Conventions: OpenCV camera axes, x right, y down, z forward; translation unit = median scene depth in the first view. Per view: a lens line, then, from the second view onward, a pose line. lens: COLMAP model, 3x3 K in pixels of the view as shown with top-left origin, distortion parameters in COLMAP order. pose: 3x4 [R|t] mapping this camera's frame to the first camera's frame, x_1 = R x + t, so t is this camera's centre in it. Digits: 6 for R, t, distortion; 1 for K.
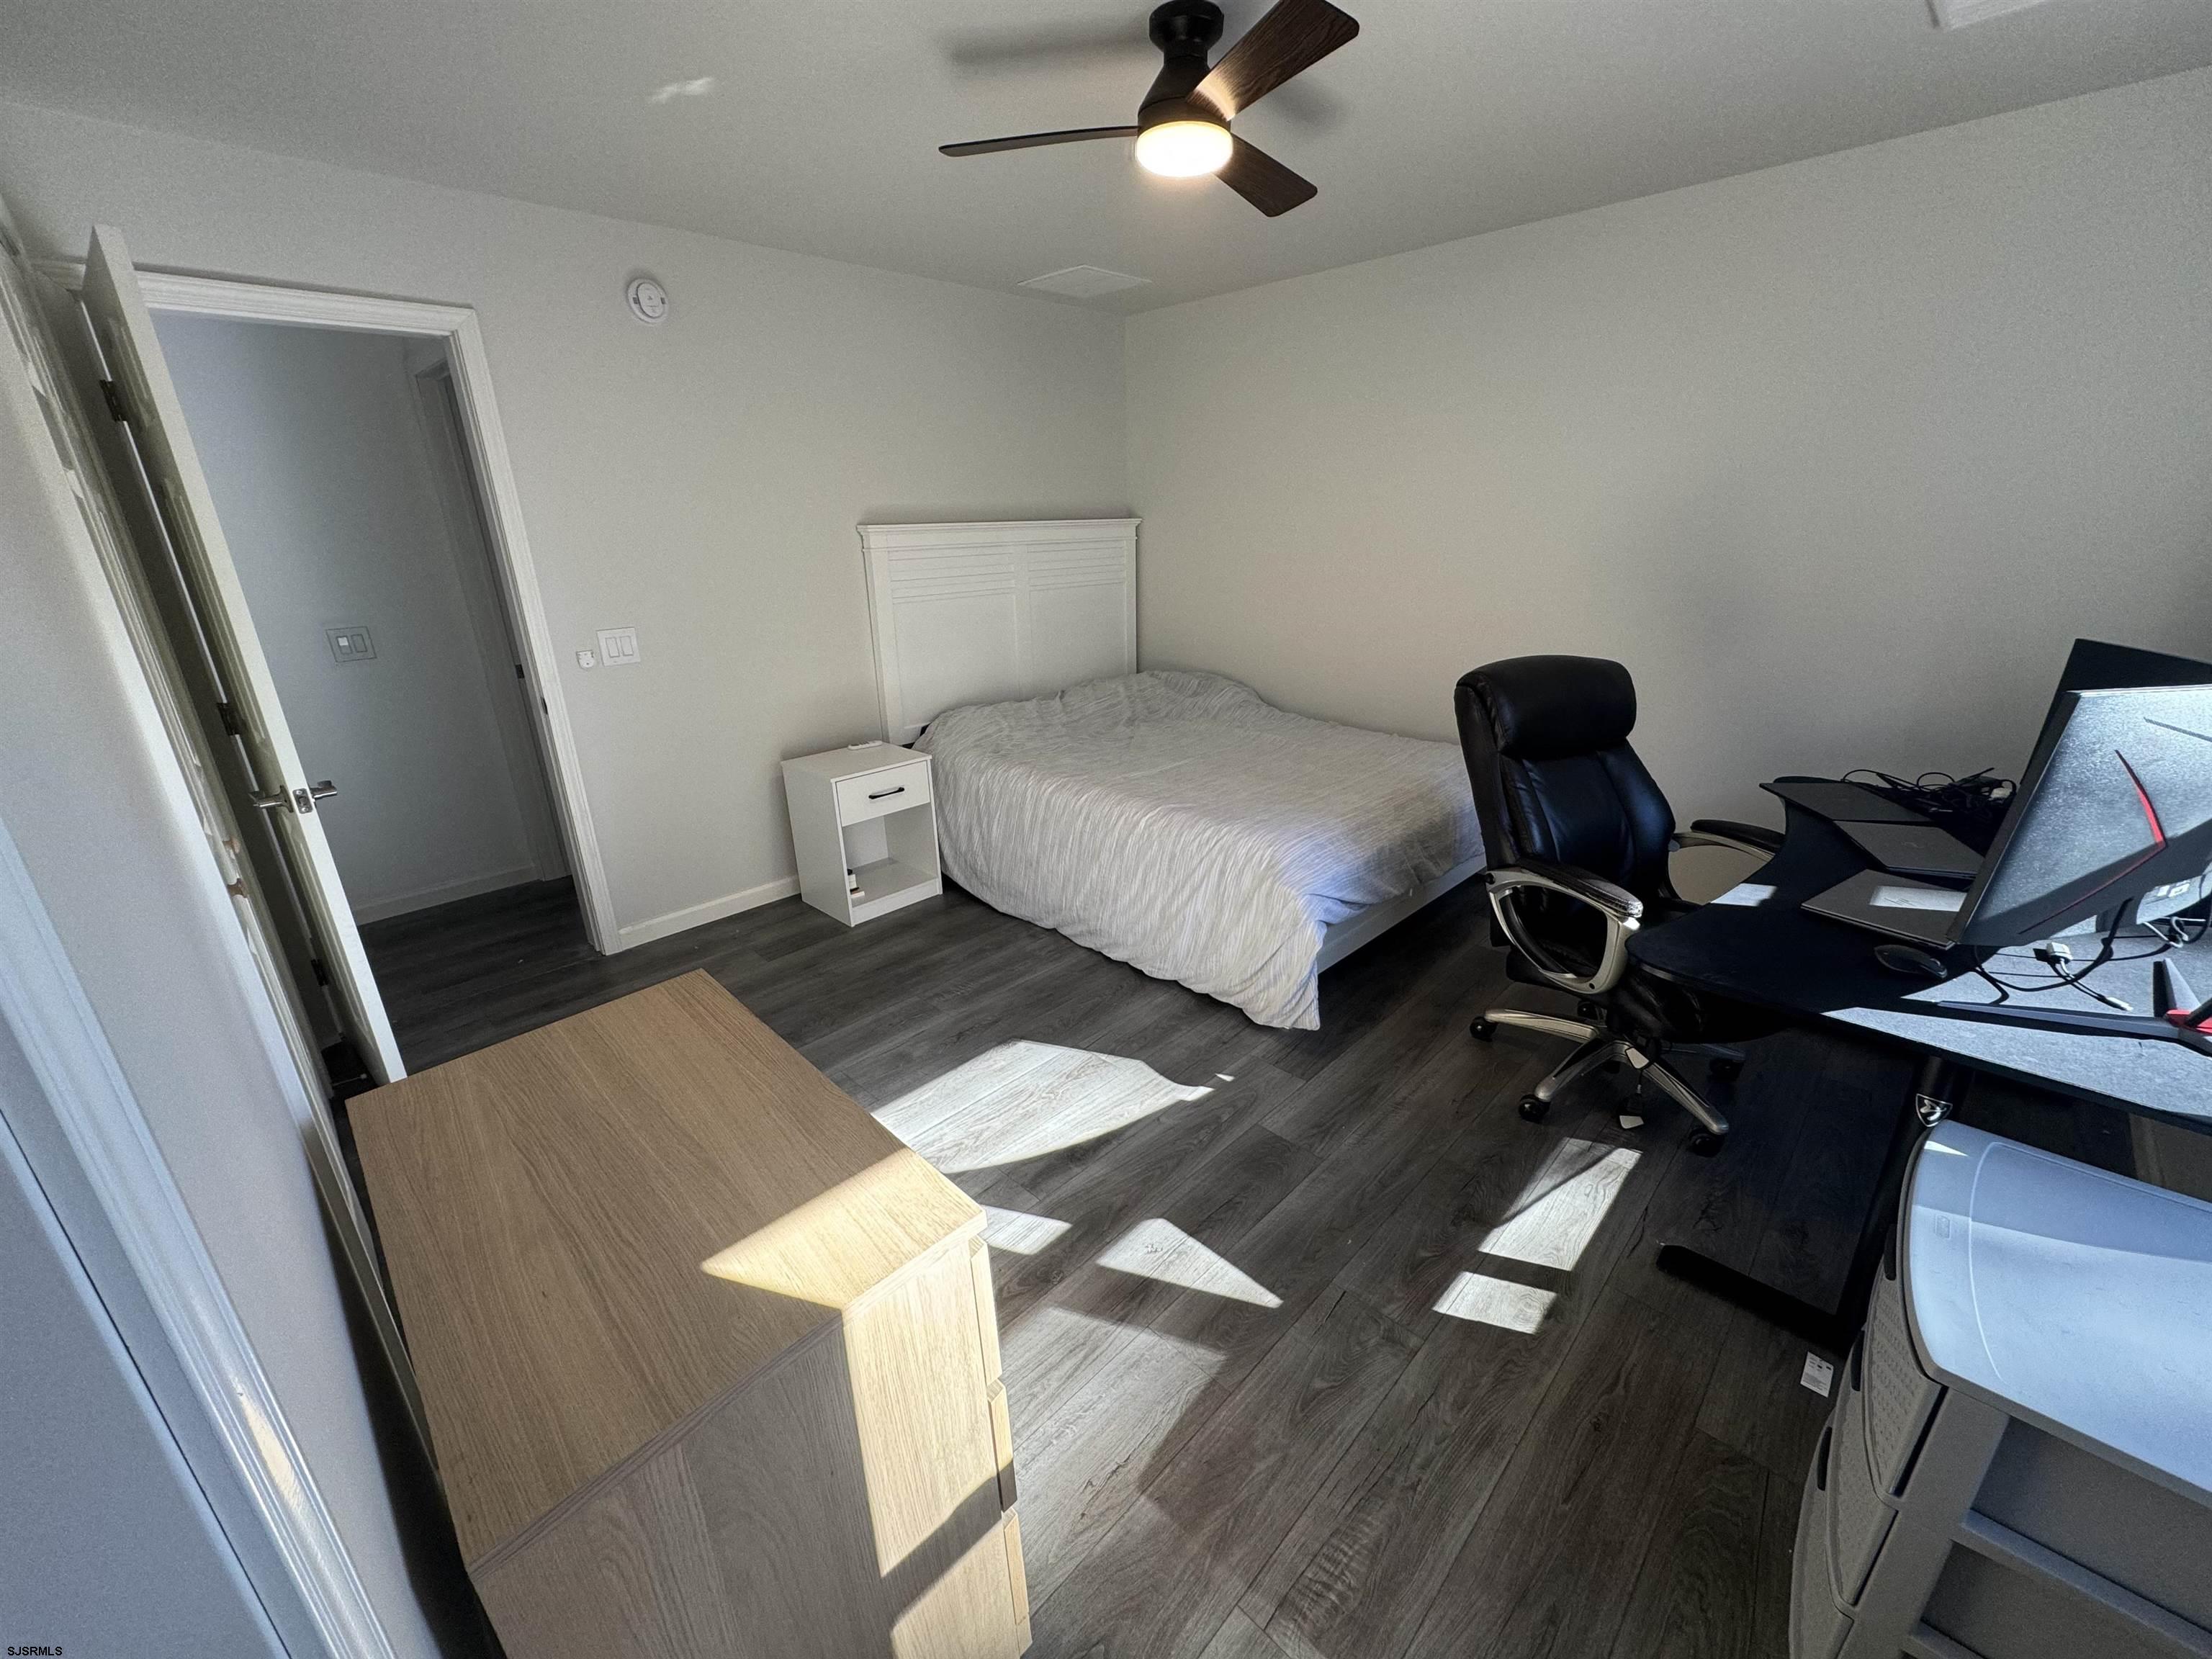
lens RADIAL K [[877.8, 0, 1106.0], [0, 877.8, 829.5], [0, 0, 1]] dist [0.001477, 0.000060]
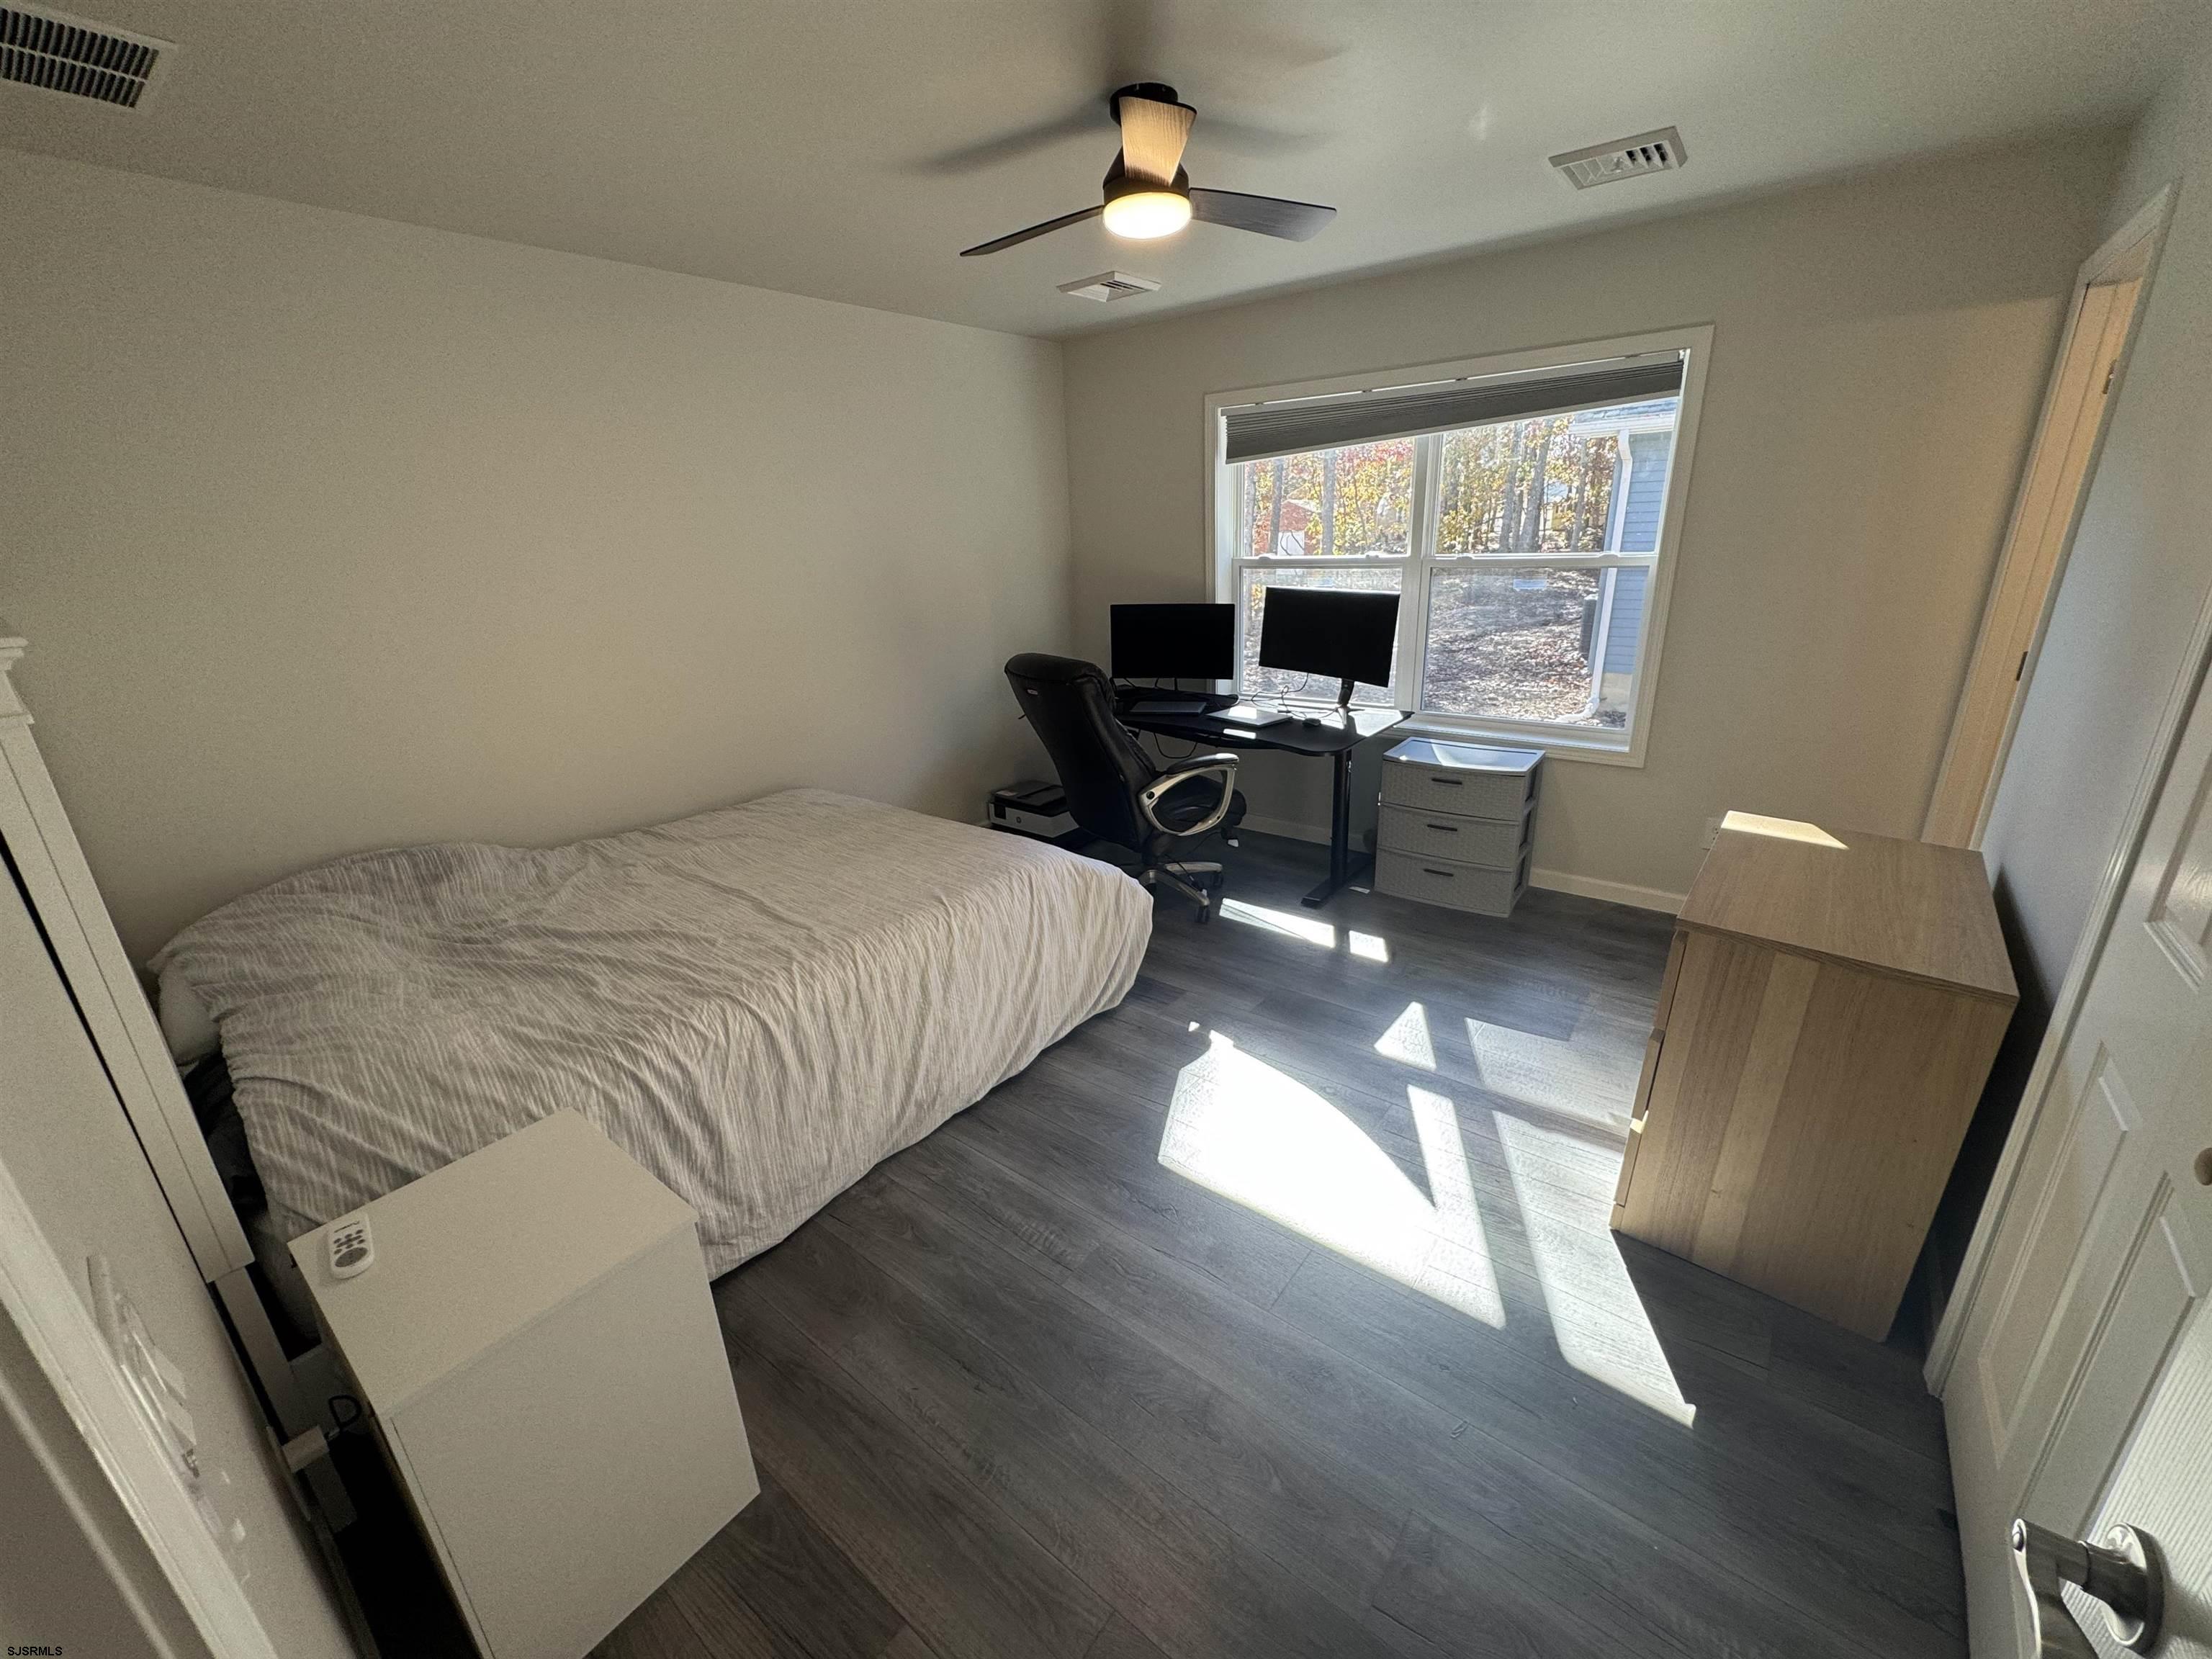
lens RADIAL K [[877.8, 0, 1106.0], [0, 877.8, 829.5], [0, 0, 1]] dist [0.001477, 0.000060]
pose [[-0.106884, -0.296866, 0.948919, -0.861616], [0.371543, 0.873321, 0.315065, -0.343648], [-0.922243, 0.386240, 0.016955, 0.985795]]
